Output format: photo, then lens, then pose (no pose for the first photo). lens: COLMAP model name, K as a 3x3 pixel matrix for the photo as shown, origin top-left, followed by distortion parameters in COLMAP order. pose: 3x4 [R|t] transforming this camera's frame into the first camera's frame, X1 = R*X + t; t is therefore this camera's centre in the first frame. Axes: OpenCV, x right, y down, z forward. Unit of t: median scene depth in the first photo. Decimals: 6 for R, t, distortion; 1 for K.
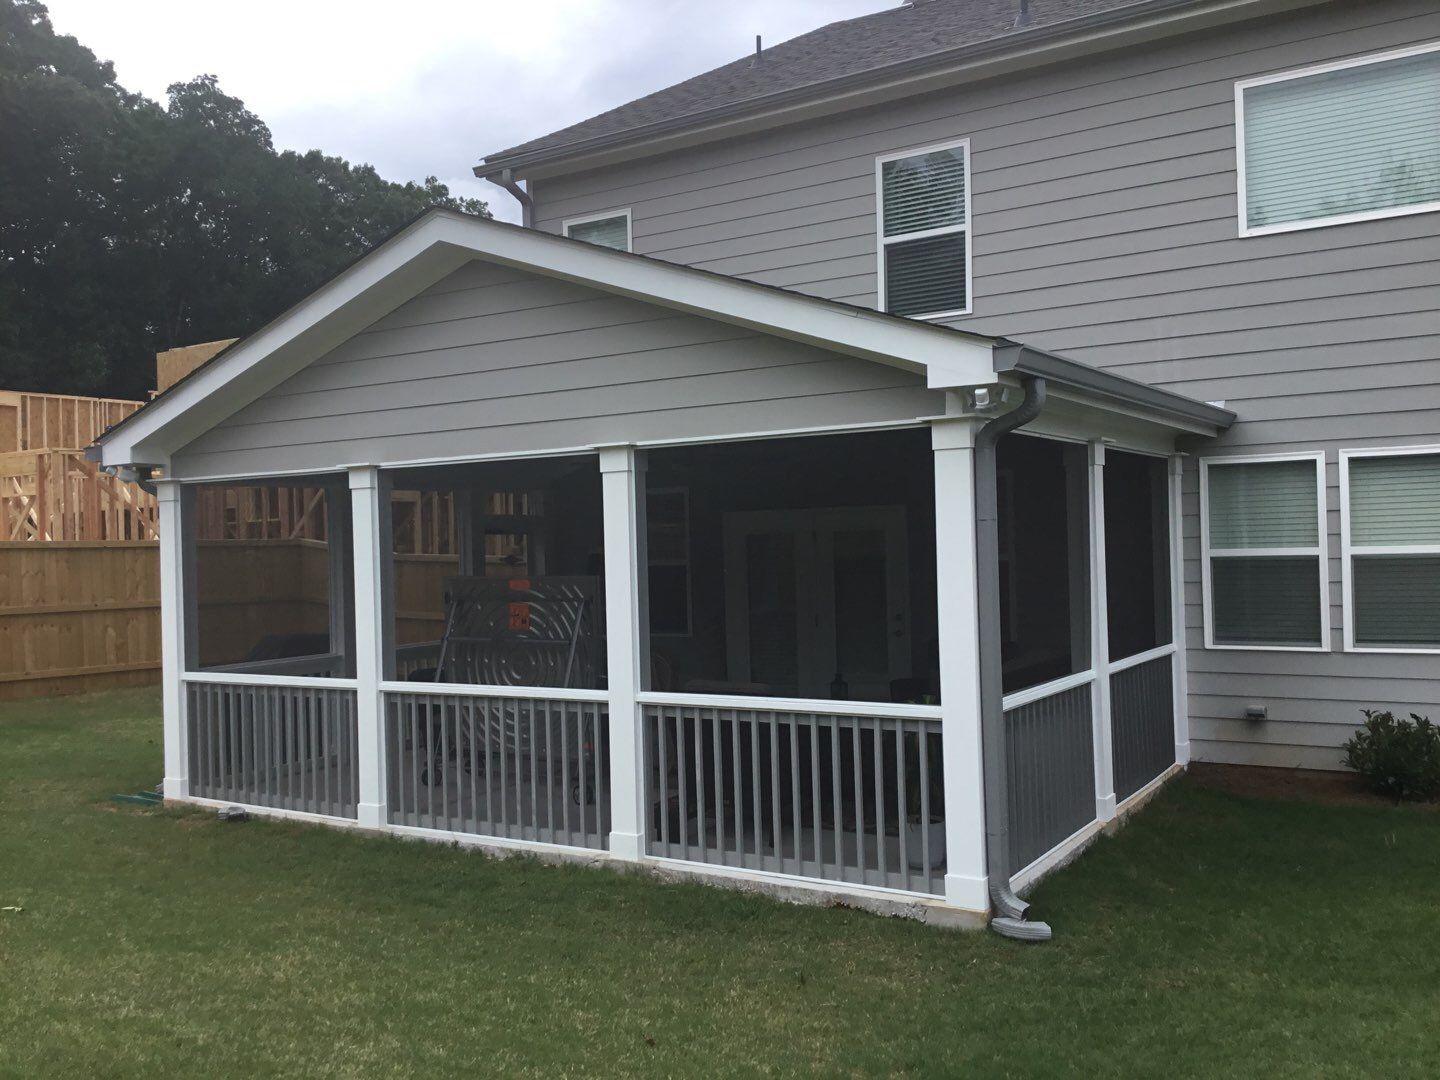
lens RADIAL K [[1360.4, 0, 683.1], [0, 1360.4, 539.4], [0, 0, 1]] dist [0.019344, -0.000124]
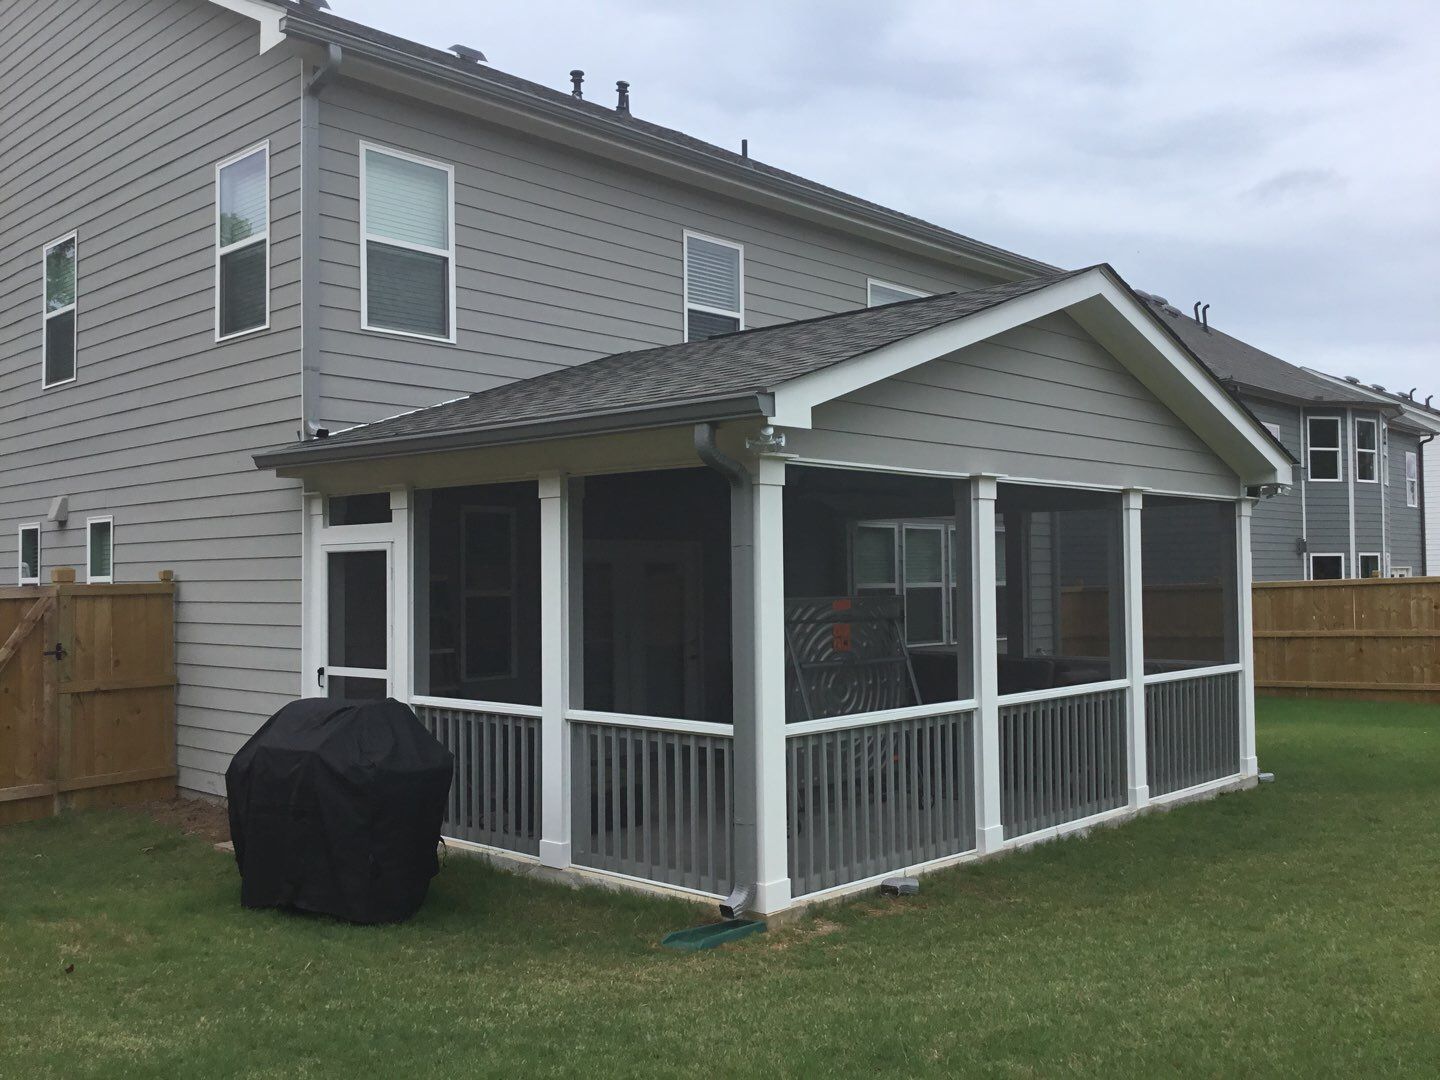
lens RADIAL K [[1298.3, 0, 713.7], [0, 1298.3, 538.1], [0, 0, 1]] dist [0.093472, -0.172372]
pose [[0.152230, 0.049737, 0.987093, -1.200137], [-0.008109, 0.998762, -0.049074, 0.038041], [-0.988312, -0.000534, 0.152445, 1.068137]]
